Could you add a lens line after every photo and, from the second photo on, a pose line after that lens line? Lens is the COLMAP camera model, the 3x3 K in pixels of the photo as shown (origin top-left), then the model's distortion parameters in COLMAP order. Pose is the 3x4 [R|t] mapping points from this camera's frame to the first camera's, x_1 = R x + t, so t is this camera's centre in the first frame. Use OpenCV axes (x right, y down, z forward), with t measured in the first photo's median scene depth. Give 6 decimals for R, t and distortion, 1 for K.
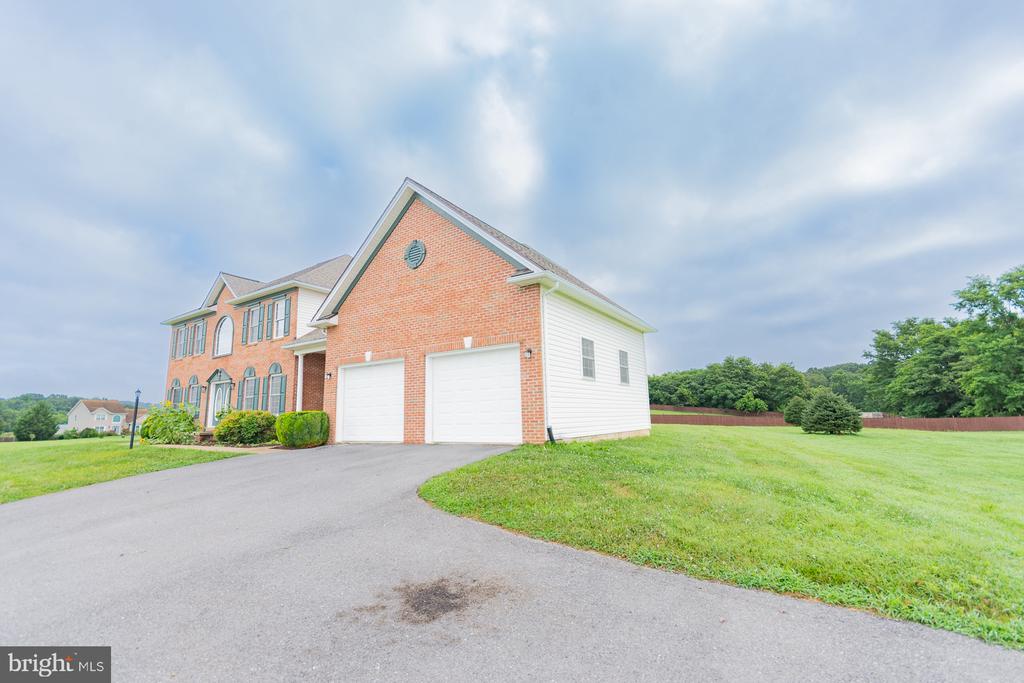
lens RADIAL K [[447.5, 0, 512.9], [0, 447.5, 350.3], [0, 0, 1]] dist [0.001137, 0.000332]
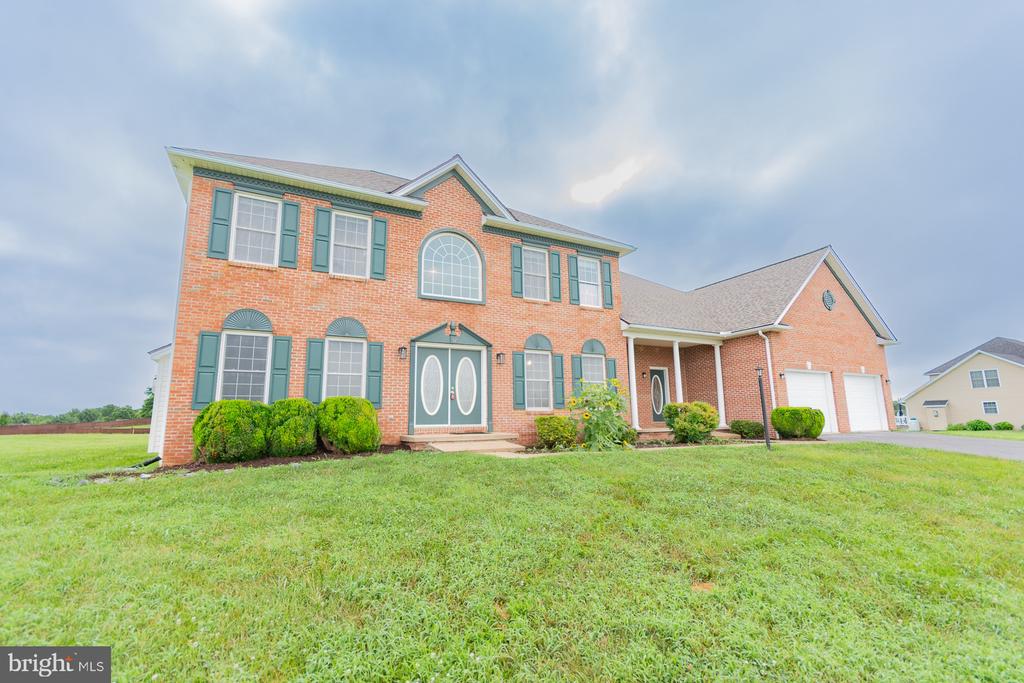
lens RADIAL K [[447.5, 0, 512.9], [0, 447.5, 350.3], [0, 0, 1]] dist [0.001137, 0.000332]
pose [[0.493922, 0.151438, 0.856217, -1.206712], [-0.126904, 0.986727, -0.101314, 0.135653], [-0.860195, -0.058616, 0.506585, 0.716677]]
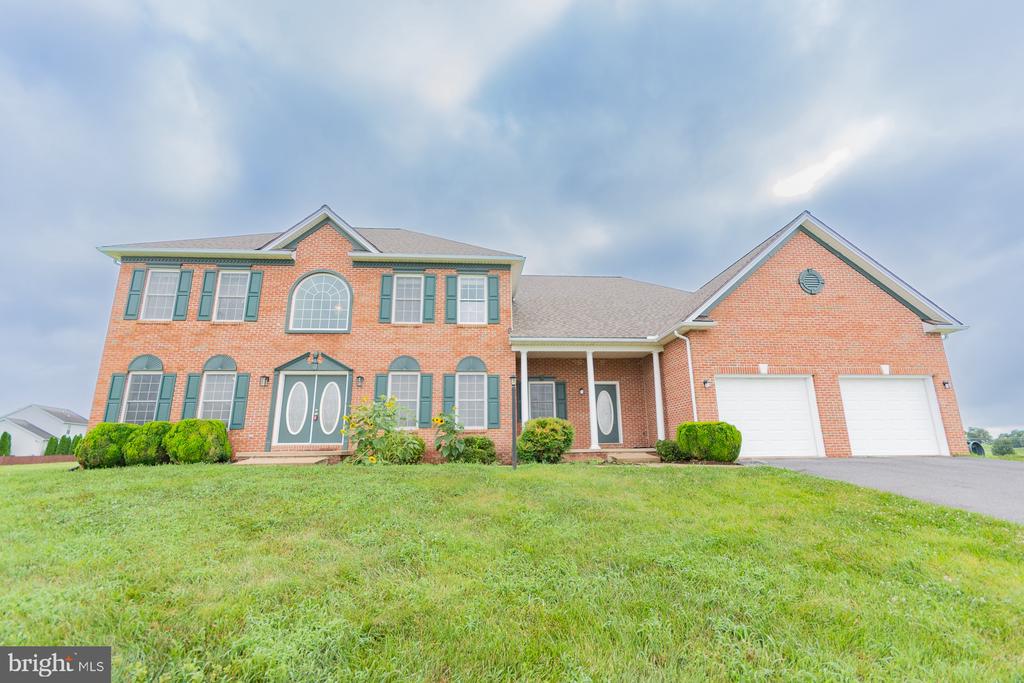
lens RADIAL K [[447.5, 0, 512.9], [0, 447.5, 350.3], [0, 0, 1]] dist [0.001137, 0.000332]
pose [[0.792953, 0.149820, 0.590576, -0.890097], [-0.098859, 0.988089, -0.117928, 0.094992], [-0.601210, 0.035127, 0.798319, 0.362406]]
